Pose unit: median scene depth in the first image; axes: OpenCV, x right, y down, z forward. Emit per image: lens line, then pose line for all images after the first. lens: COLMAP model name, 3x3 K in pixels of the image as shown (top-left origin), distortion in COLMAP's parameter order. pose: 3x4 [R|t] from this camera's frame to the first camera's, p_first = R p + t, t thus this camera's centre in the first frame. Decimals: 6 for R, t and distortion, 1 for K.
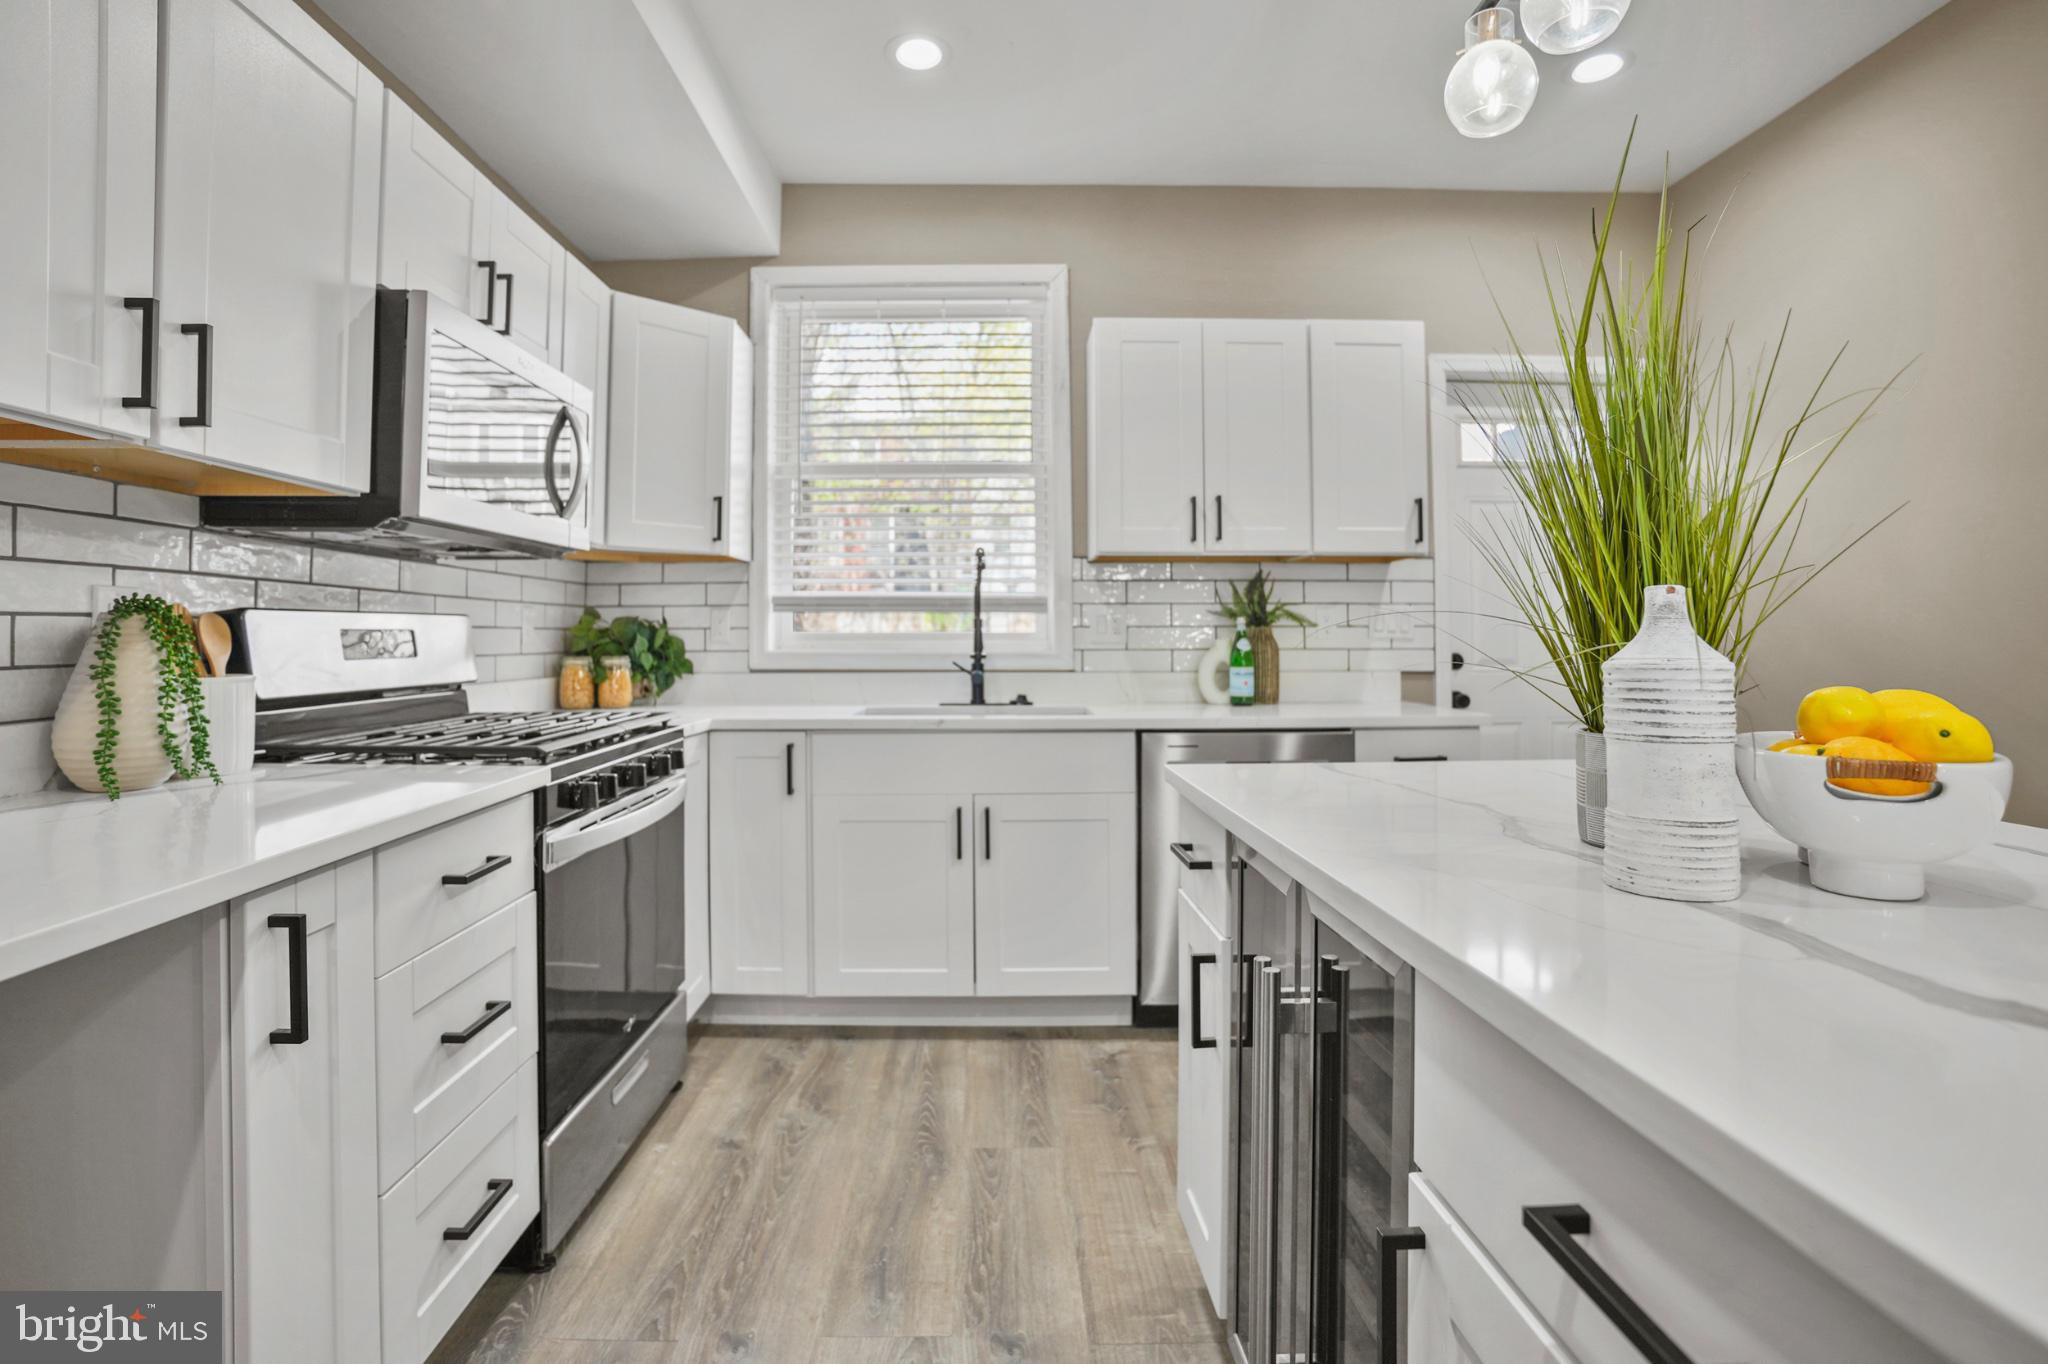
lens RADIAL K [[956.8, 0, 1018.2], [0, 956.8, 613.5], [0, 0, 1]] dist [-0.076606, 0.027058]
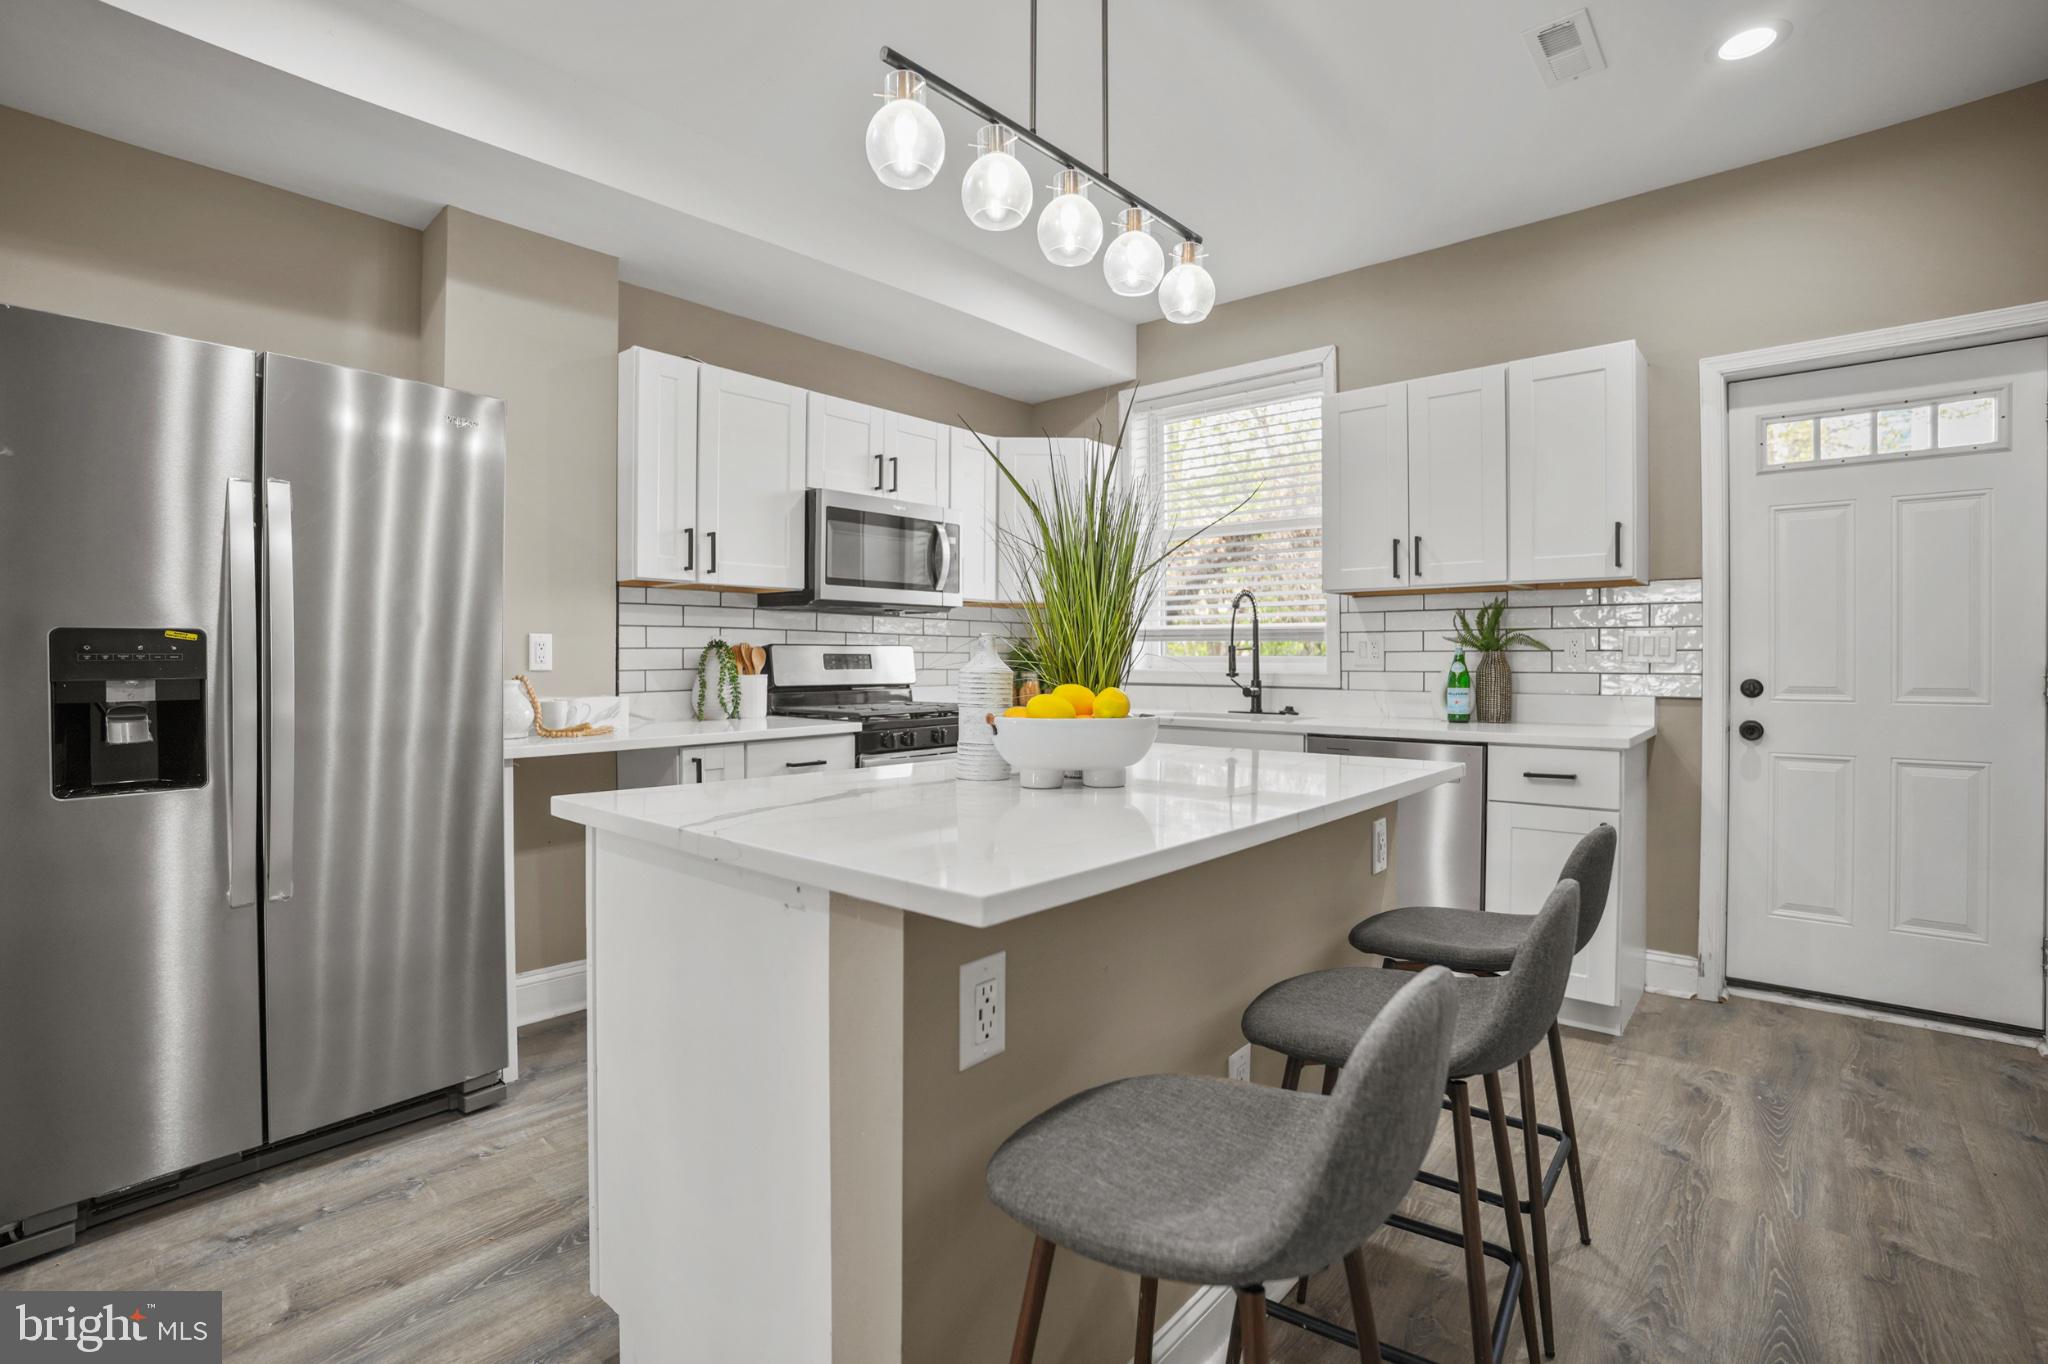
lens RADIAL K [[941.1, 0, 1022.4], [0, 941.1, 664.5], [0, 0, 1]] dist [-0.066236, 0.025642]
pose [[0.752431, 0.006216, -0.658642, 0.715207], [0.011621, 0.999675, 0.022710, -0.001256], [0.658568, -0.024742, 0.752114, -0.184460]]
